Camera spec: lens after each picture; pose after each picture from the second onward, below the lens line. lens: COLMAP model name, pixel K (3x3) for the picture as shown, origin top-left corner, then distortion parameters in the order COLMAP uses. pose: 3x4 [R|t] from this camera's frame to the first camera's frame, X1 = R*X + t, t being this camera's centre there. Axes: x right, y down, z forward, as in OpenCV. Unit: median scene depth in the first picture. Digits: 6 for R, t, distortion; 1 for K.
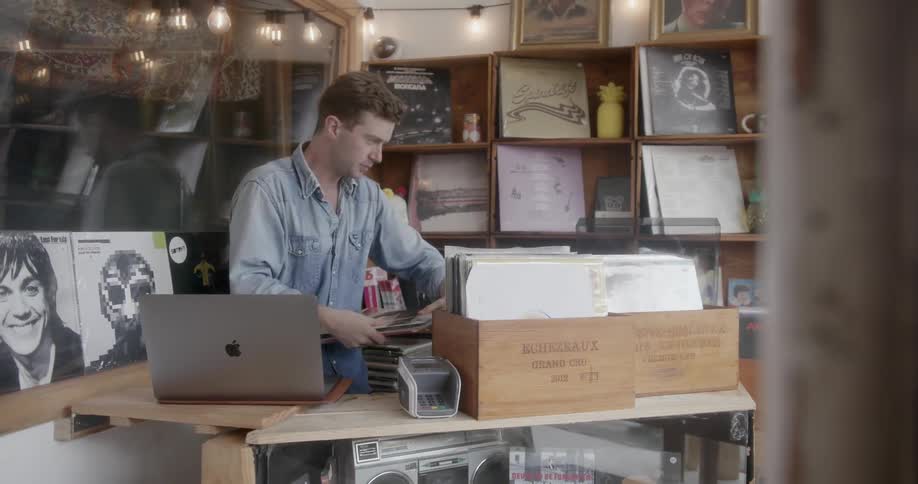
lens RADIAL K [[824.8, 0, 459.0], [0, 824.8, 241.9], [0, 0, 1]] dist [-0.000629, 0.014174]
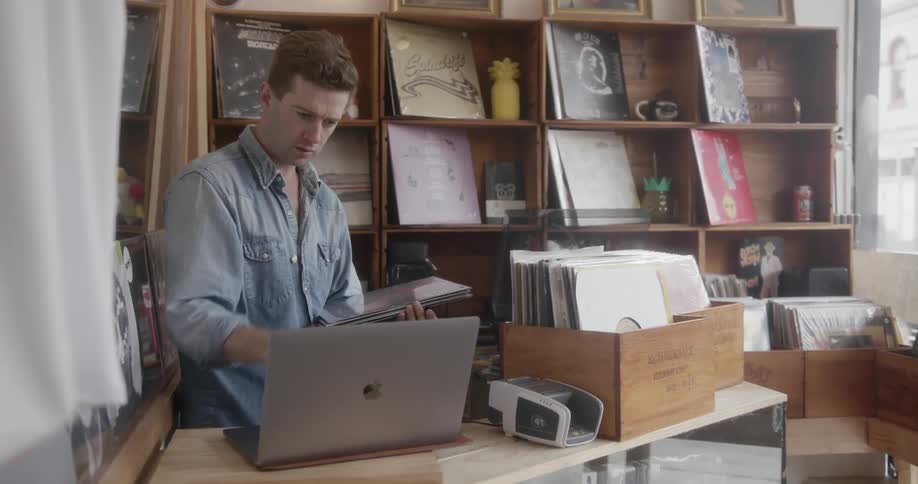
lens RADIAL K [[986.9, 0, 458.2], [0, 986.9, 240.7], [0, 0, 1]] dist [0.041918, 0.009247]
pose [[0.886196, -0.026230, 0.462567, -0.378492], [0.015785, 0.999526, 0.026438, -0.023515], [-0.463041, -0.016128, 0.886190, 0.065159]]
